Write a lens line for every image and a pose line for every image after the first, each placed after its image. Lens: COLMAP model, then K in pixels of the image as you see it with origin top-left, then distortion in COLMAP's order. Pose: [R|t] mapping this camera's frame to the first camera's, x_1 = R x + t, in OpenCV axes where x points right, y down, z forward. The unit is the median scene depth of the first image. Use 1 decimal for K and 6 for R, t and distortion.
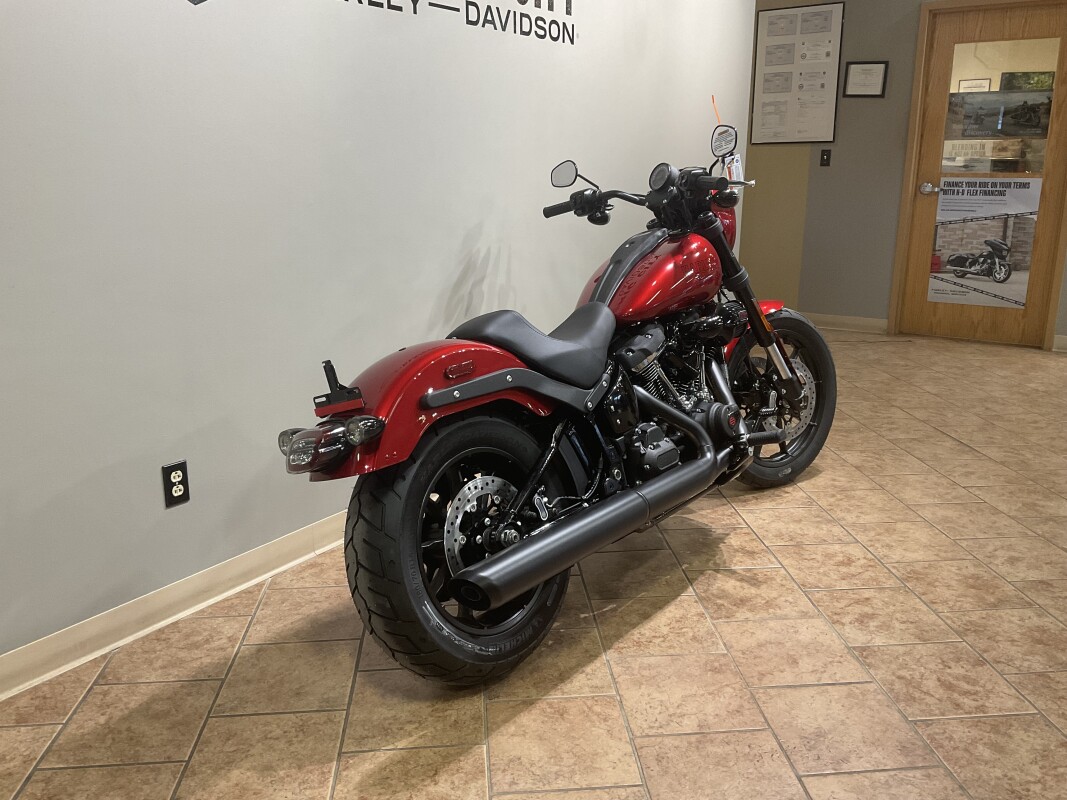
lens RADIAL K [[884.3, 0, 530.3], [0, 884.3, 399.4], [0, 0, 1]] dist [0.069594, -0.132996]
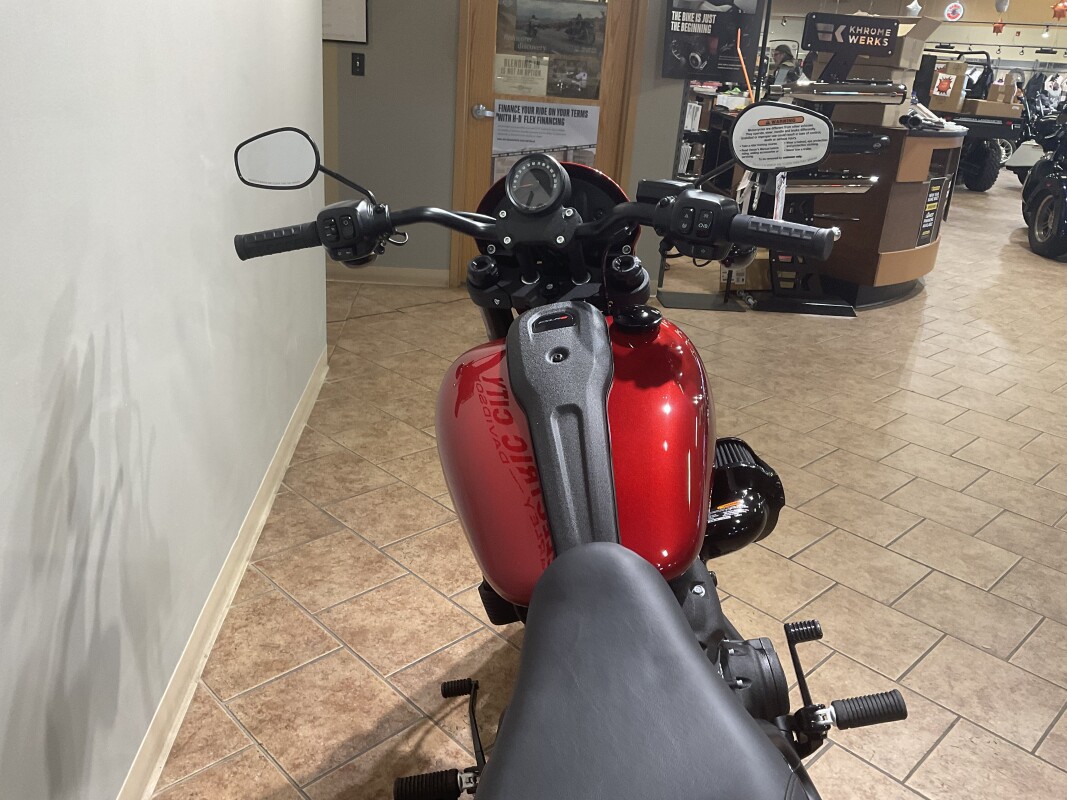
lens RADIAL K [[884.3, 0, 530.3], [0, 884.3, 399.4], [0, 0, 1]] dist [0.069594, -0.132996]
pose [[0.770747, -0.175126, 0.612601, -0.161994], [0.092654, 0.982070, 0.164174, -0.213473], [-0.630368, -0.069776, 0.773154, 0.626291]]
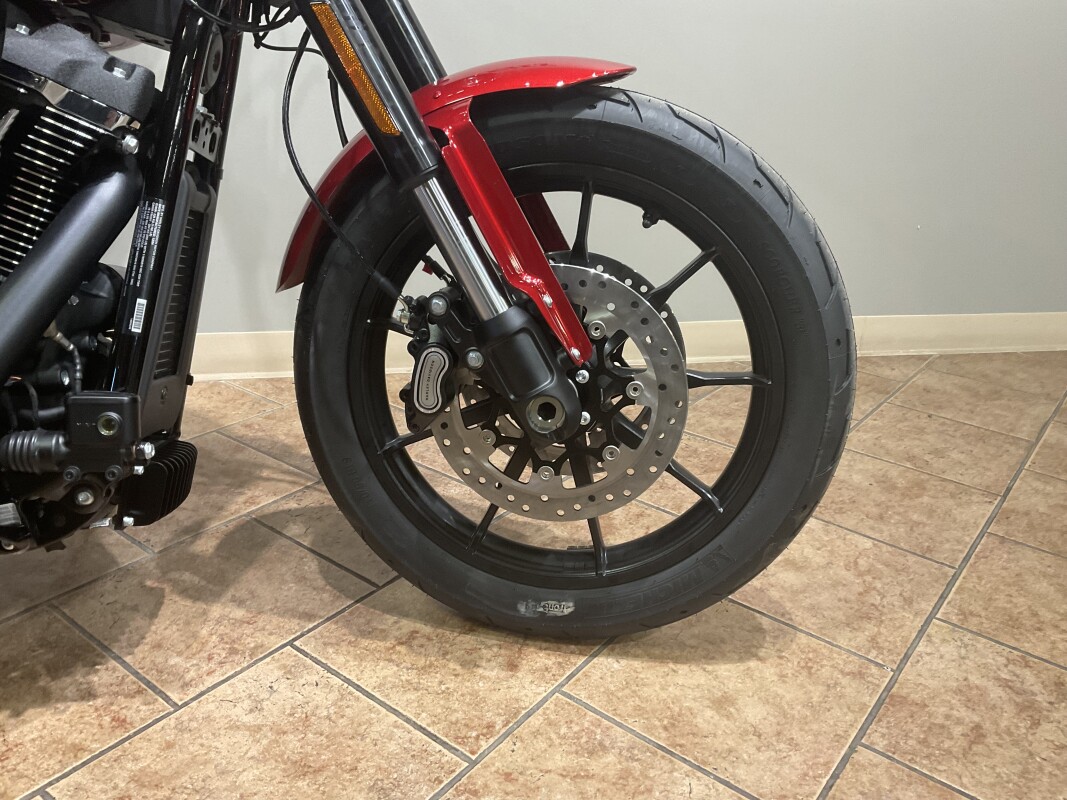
lens RADIAL K [[884.3, 0, 530.3], [0, 884.3, 399.4], [0, 0, 1]] dist [0.069594, -0.132996]
pose [[0.733032, 0.293628, -0.613553, 0.522823], [-0.218861, 0.955874, 0.195971, -0.063925], [0.644021, -0.009370, 0.764950, 0.838634]]
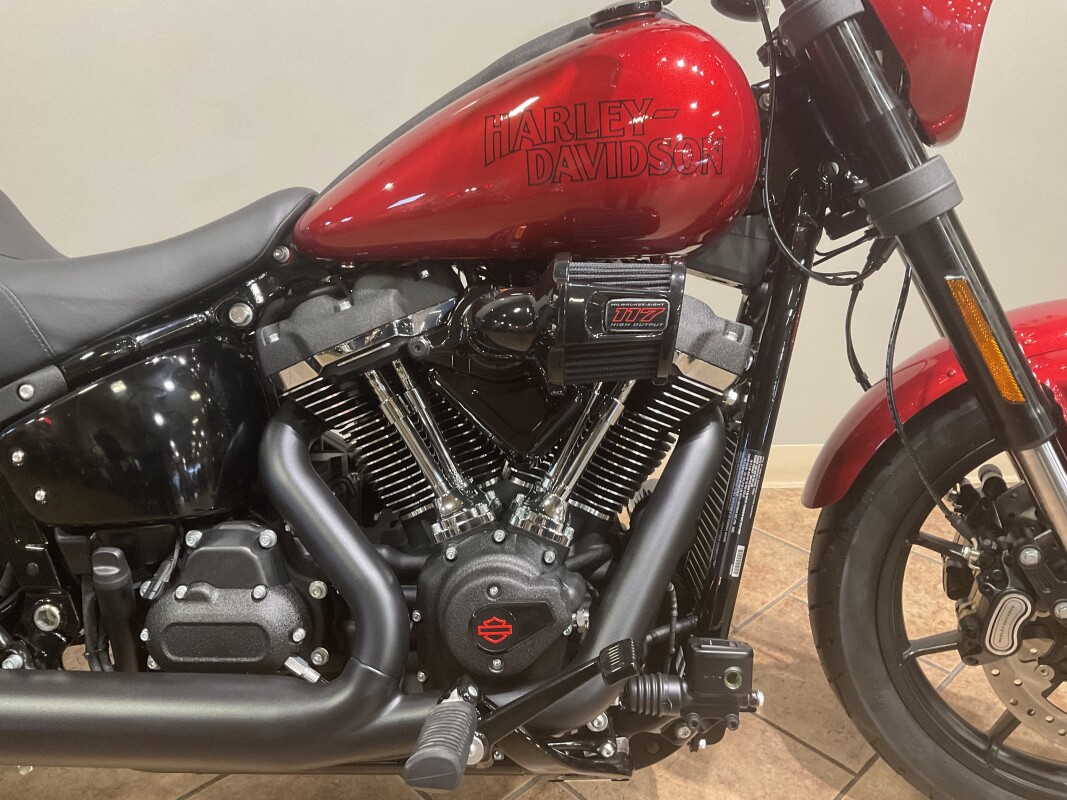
lens RADIAL K [[870.3, 0, 513.8], [0, 870.3, 378.0], [0, 0, 1]] dist [-0.015046, -0.001517]
pose [[0.626314, 0.293746, -0.722111, 0.384557], [-0.204216, 0.955767, 0.211671, -0.115428], [0.752347, 0.014894, 0.658598, 0.717485]]
